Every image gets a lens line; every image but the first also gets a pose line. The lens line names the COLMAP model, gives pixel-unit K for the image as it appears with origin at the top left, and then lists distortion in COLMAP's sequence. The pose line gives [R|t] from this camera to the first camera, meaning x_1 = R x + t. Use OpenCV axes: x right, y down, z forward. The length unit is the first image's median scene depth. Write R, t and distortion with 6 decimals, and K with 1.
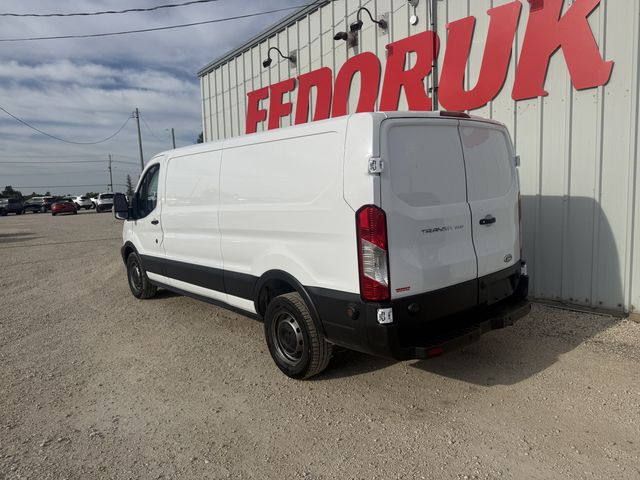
lens RADIAL K [[445.7, 0, 324.7], [0, 445.7, 238.2], [0, 0, 1]] dist [0.038009, -0.041987]
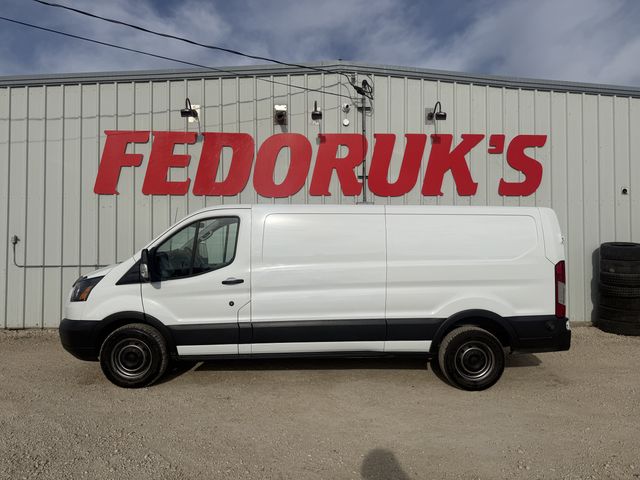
lens RADIAL K [[445.7, 0, 323.7], [0, 445.7, 237.2], [0, 0, 1]] dist [0.038009, -0.041987]
pose [[0.624768, 0.045967, 0.779456, -0.969546], [0.062254, 0.992155, -0.108409, -0.016758], [-0.778325, 0.116255, 0.617005, 0.323569]]
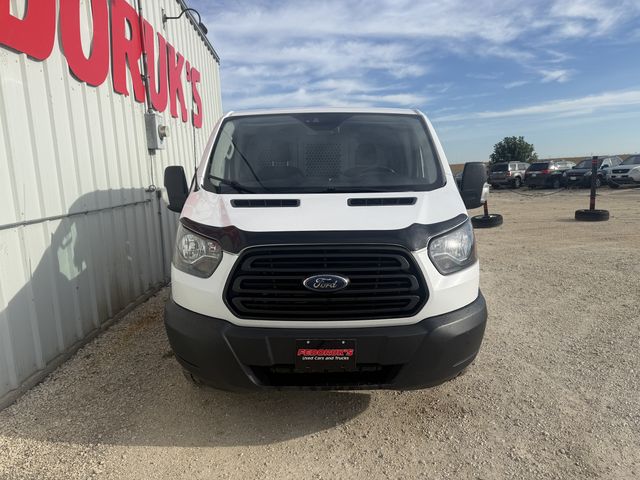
lens RADIAL K [[445.7, 0, 323.7], [0, 445.7, 239.3], [0, 0, 1]] dist [0.038009, -0.041987]
pose [[-0.759090, -0.029493, 0.650318, -0.752557], [0.133001, 0.970876, 0.199277, -0.155400], [-0.637255, 0.237762, -0.733059, 1.722551]]
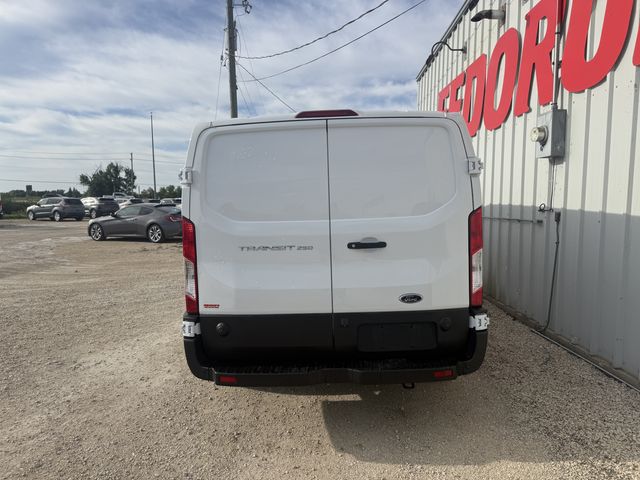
lens RADIAL K [[445.7, 0, 318.5], [0, 445.7, 243.2], [0, 0, 1]] dist [0.038009, -0.041987]
pose [[0.749246, 0.092367, -0.655819, 0.516091], [-0.088683, 0.995301, 0.038865, -0.041314], [0.656328, 0.029041, 0.753917, 0.227257]]
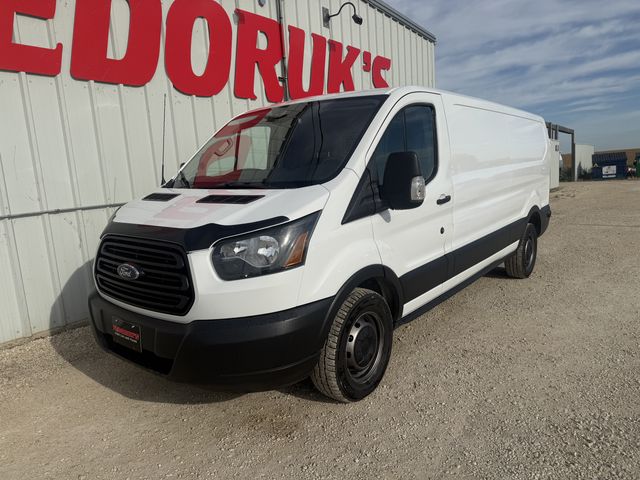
lens RADIAL K [[445.7, 0, 320.7], [0, 445.7, 246.9], [0, 0, 1]] dist [0.038009, -0.041987]
pose [[-0.184231, -0.116405, 0.975966, -0.977029], [0.170344, 0.974154, 0.148345, -0.094325], [-0.968009, 0.193580, -0.159640, 1.304303]]
